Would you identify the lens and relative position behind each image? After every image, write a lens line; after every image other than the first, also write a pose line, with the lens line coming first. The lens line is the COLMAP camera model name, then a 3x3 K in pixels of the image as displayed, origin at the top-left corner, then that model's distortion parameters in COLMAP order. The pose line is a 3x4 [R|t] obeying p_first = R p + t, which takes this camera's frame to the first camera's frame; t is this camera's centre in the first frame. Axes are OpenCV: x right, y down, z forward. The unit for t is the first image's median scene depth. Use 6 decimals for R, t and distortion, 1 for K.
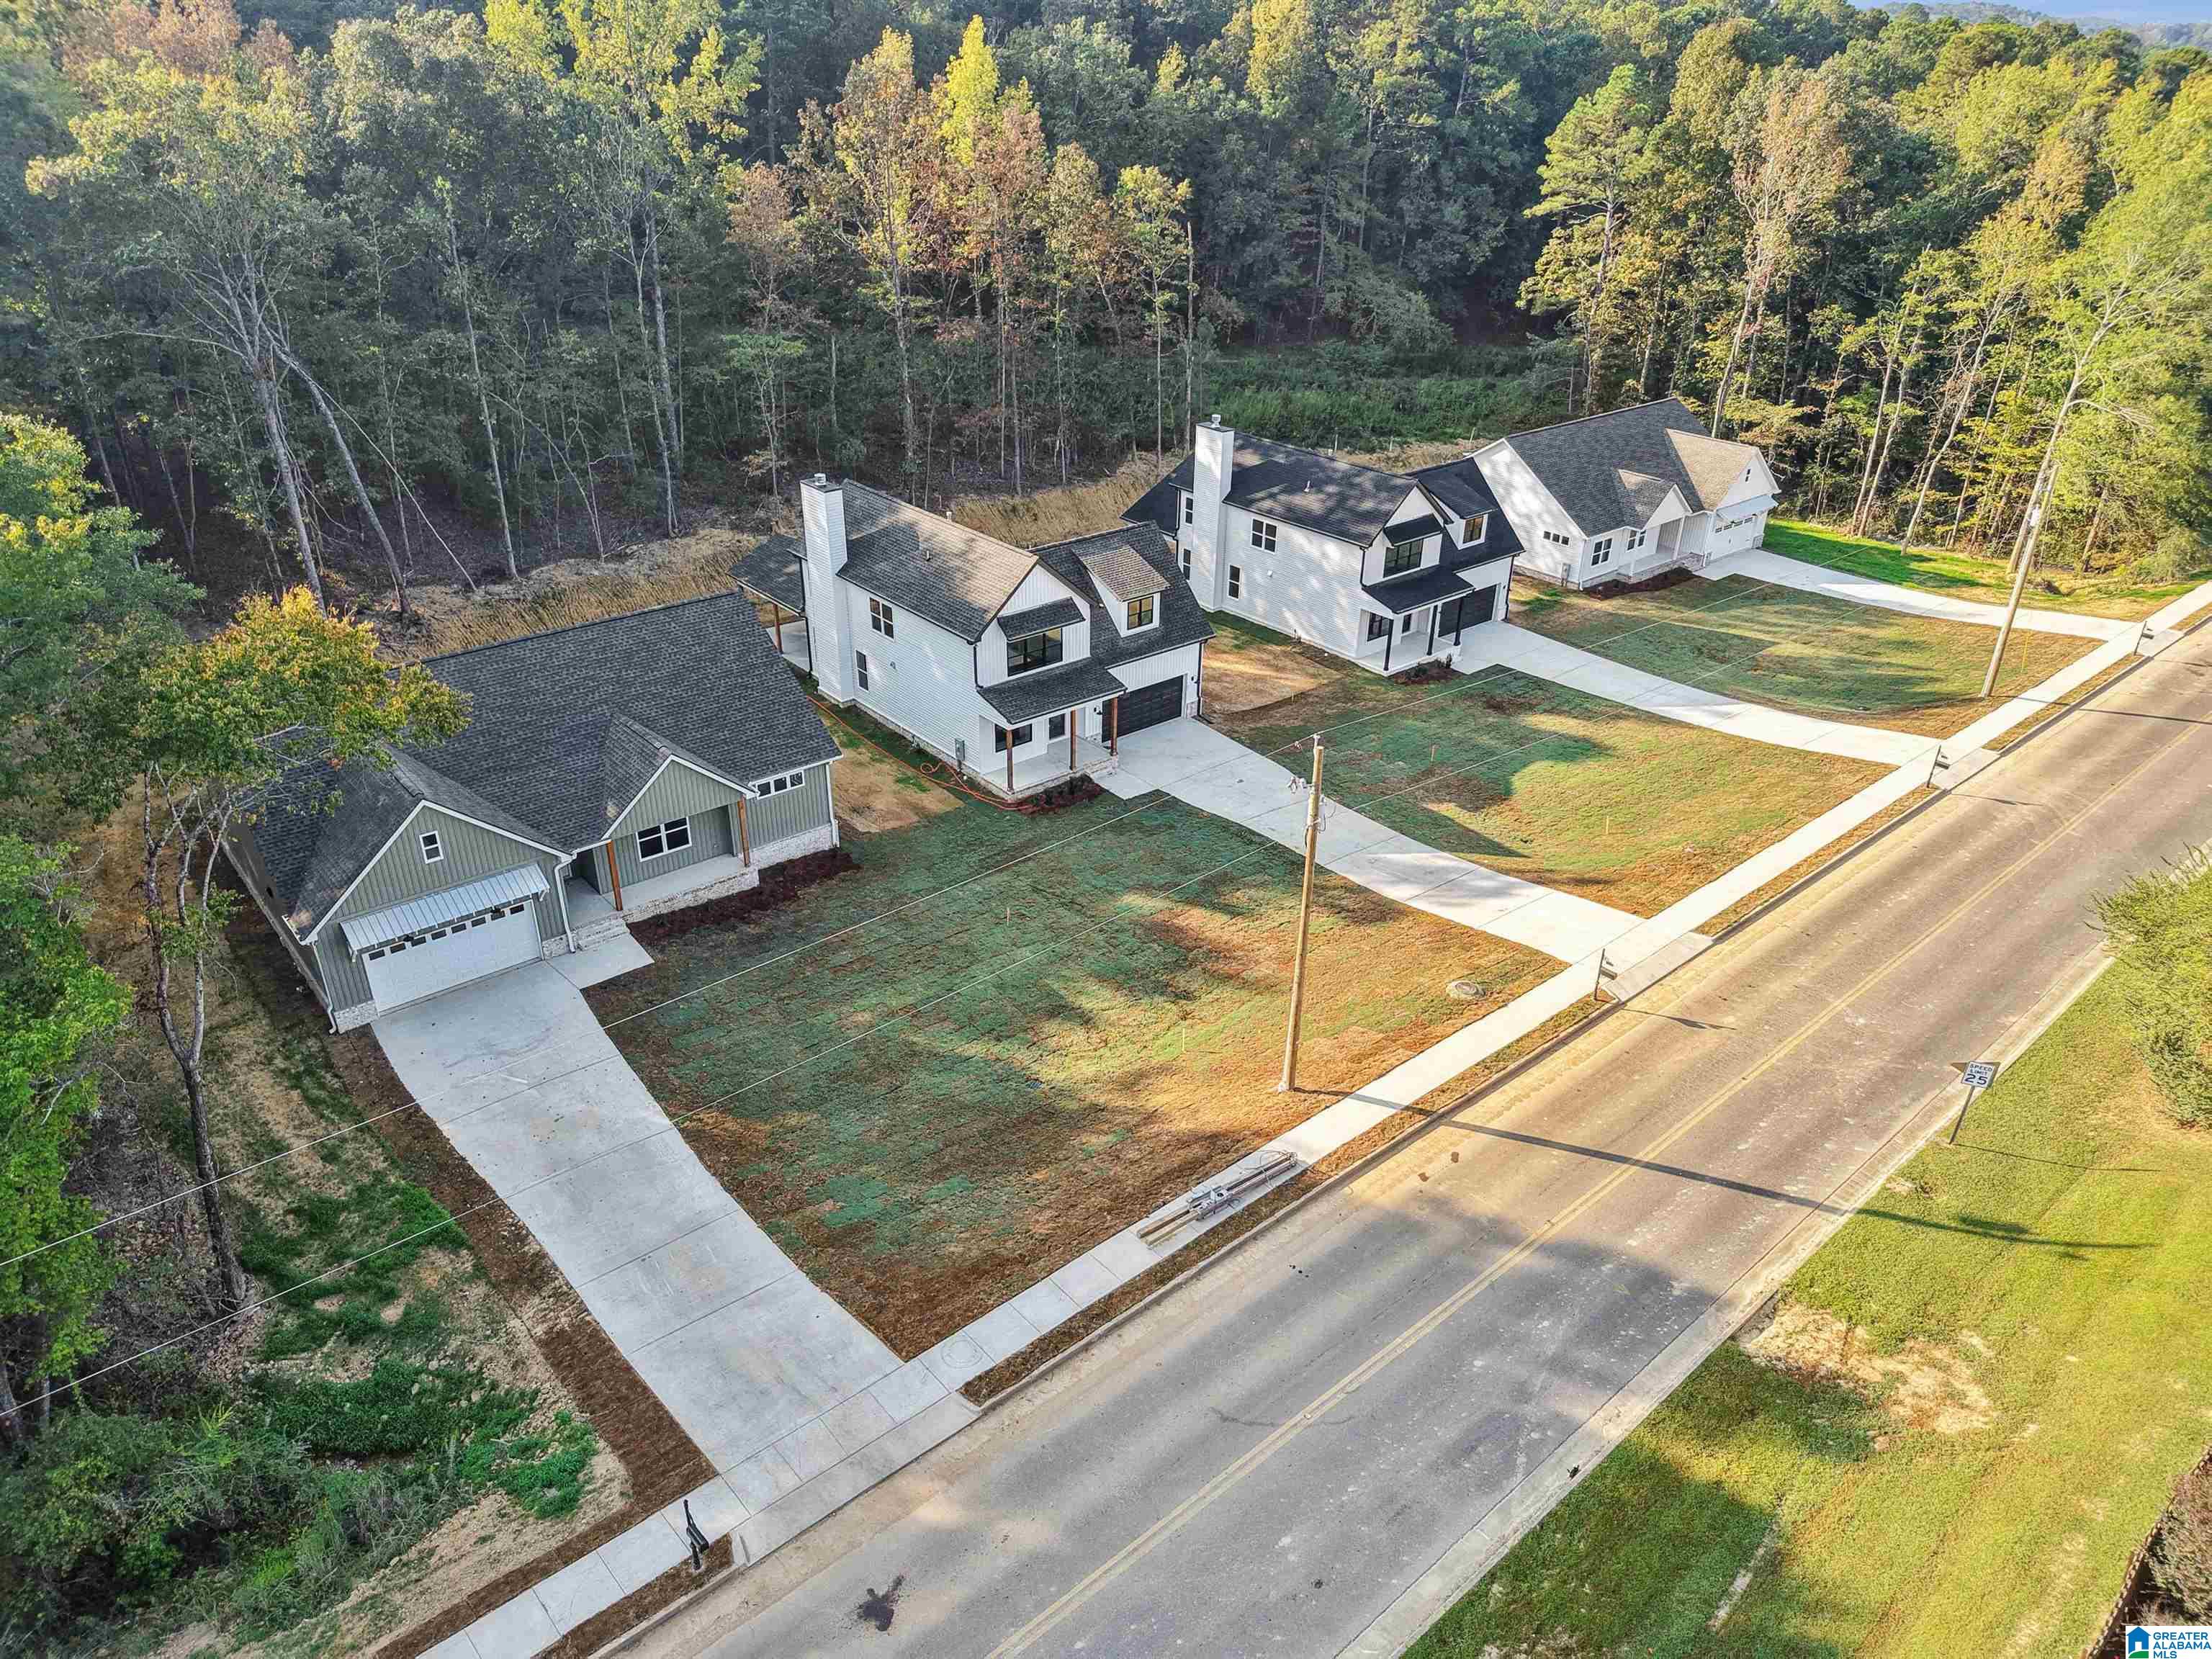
lens RADIAL K [[1436.2, 0, 1106.0], [0, 1436.2, 829.5], [0, 0, 1]] dist [0.003634, -0.000521]
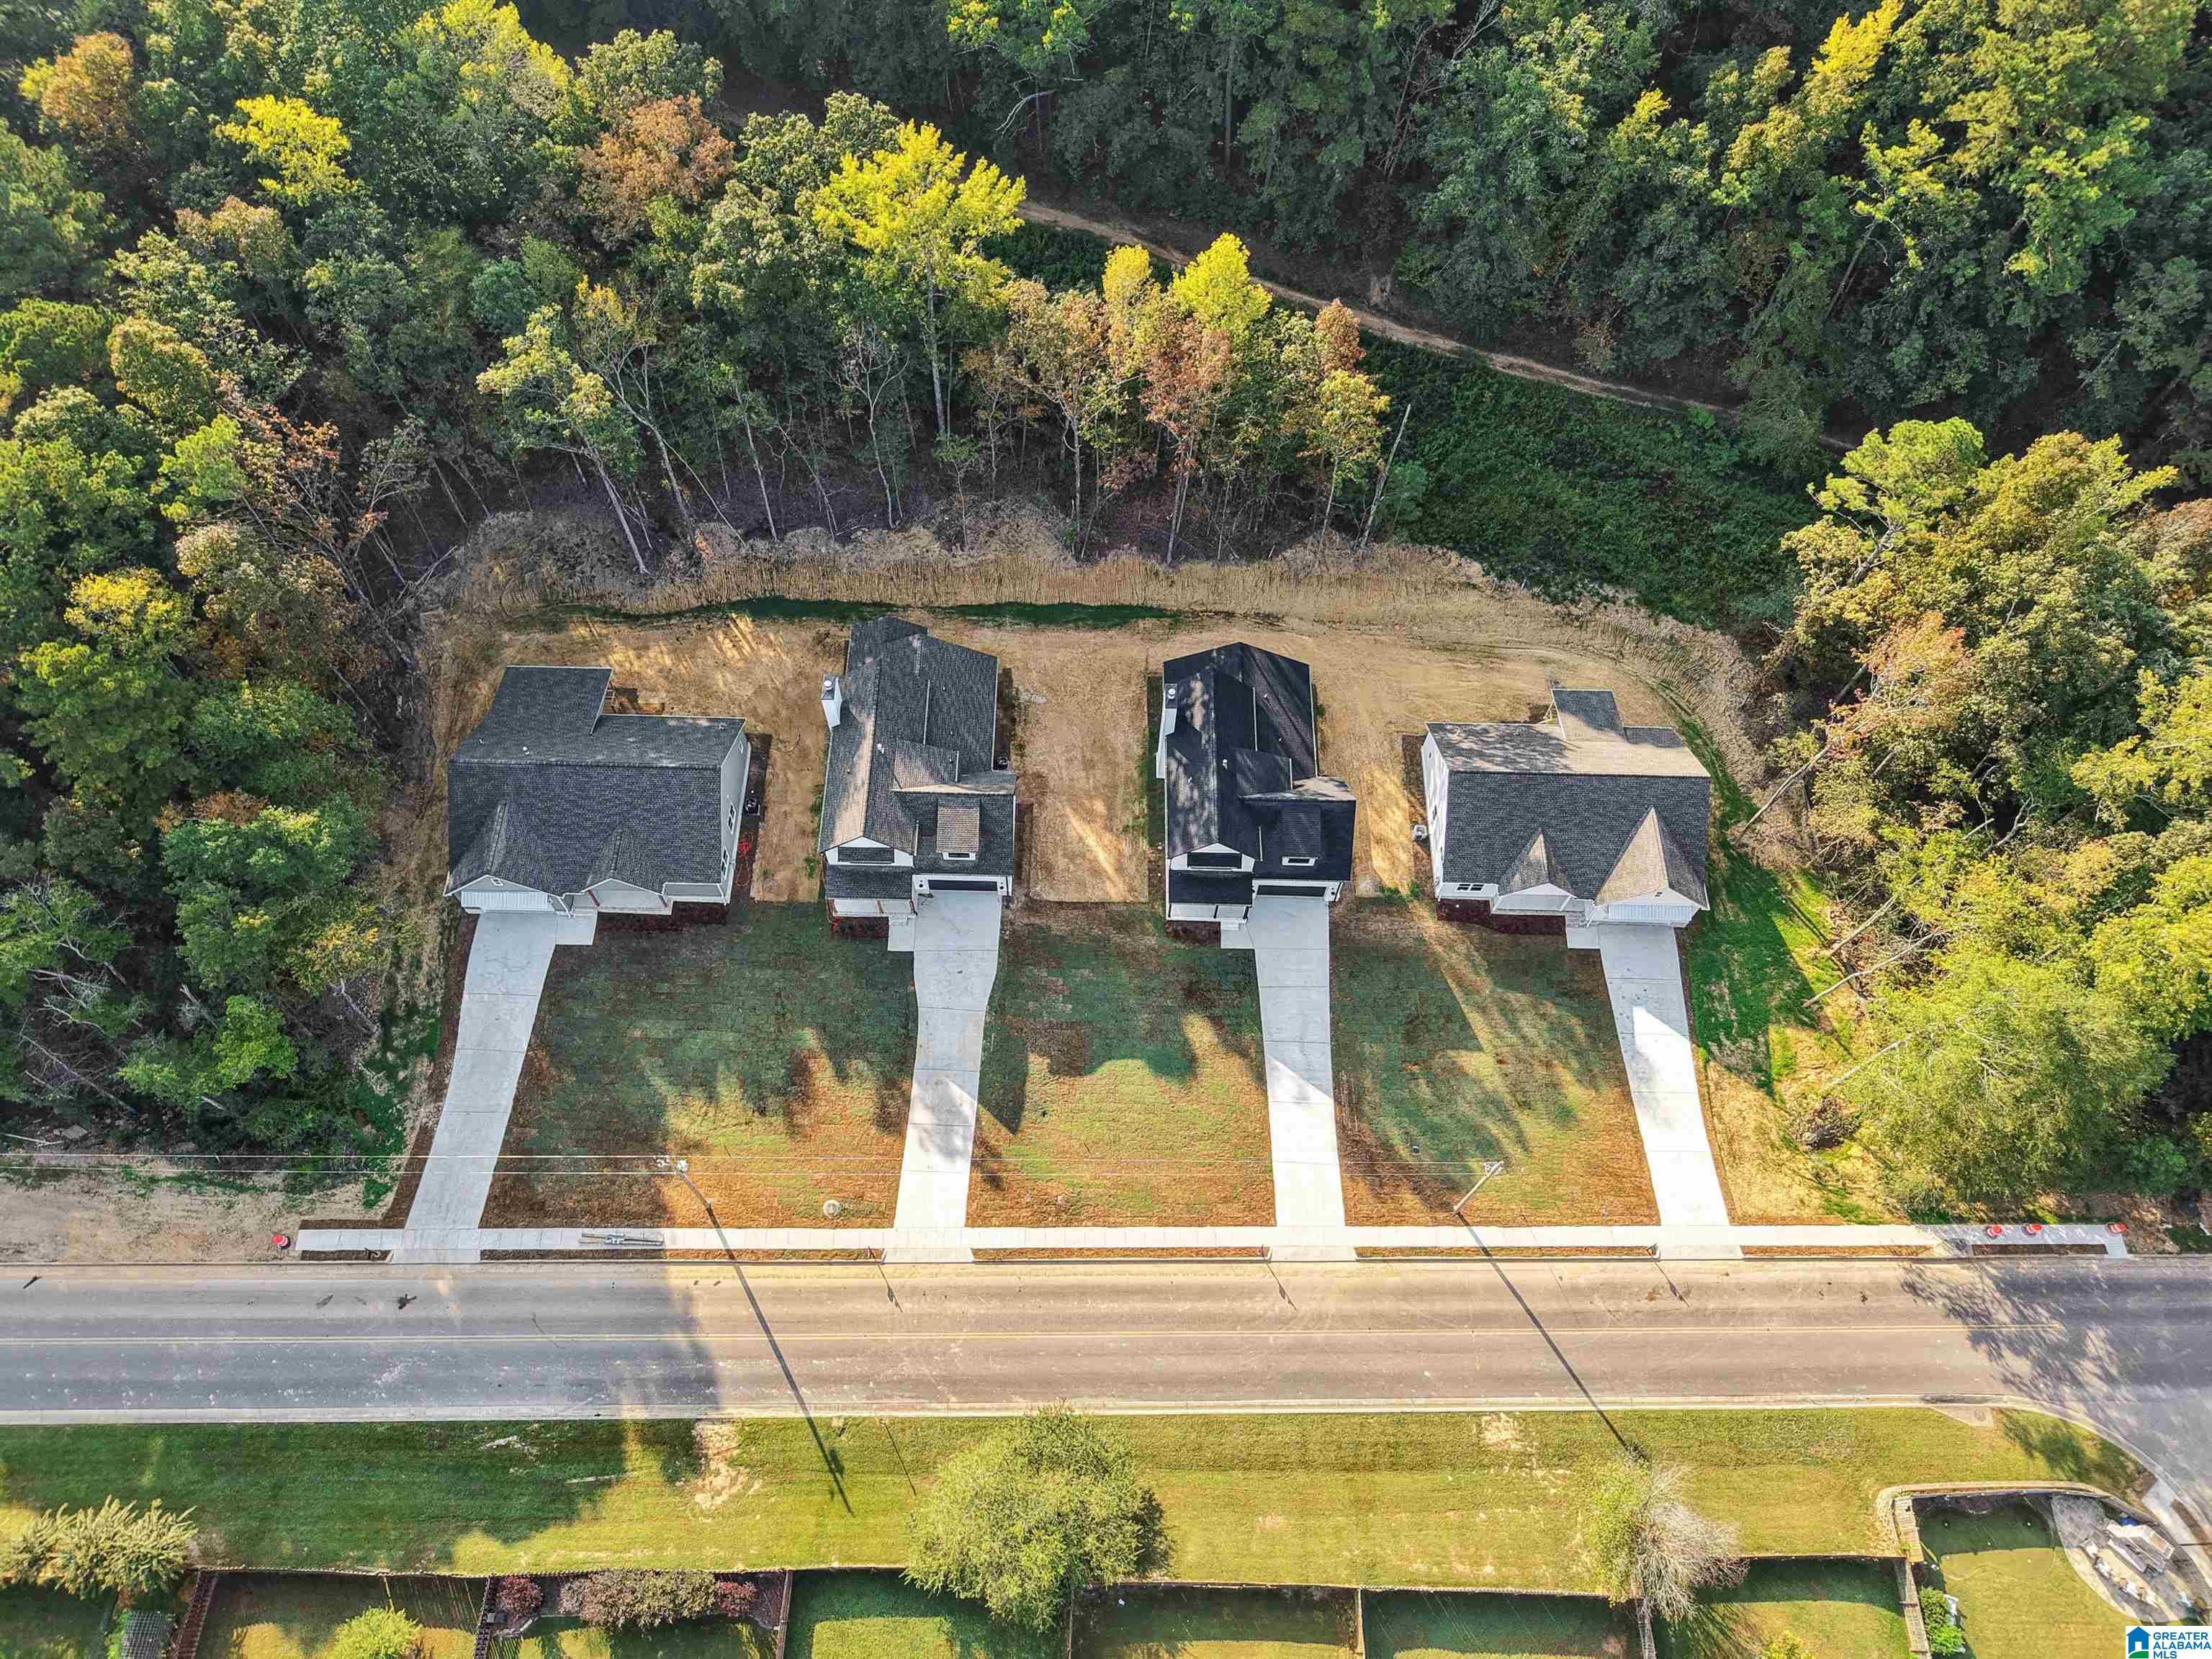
lens RADIAL K [[1436.2, 0, 1106.0], [0, 1436.2, 829.5], [0, 0, 1]] dist [0.003634, -0.000521]
pose [[0.768719, 0.562027, -0.305280, 0.743840], [-0.329781, 0.757267, 0.563729, -1.343305], [0.548010, -0.332674, 0.767472, -0.144236]]
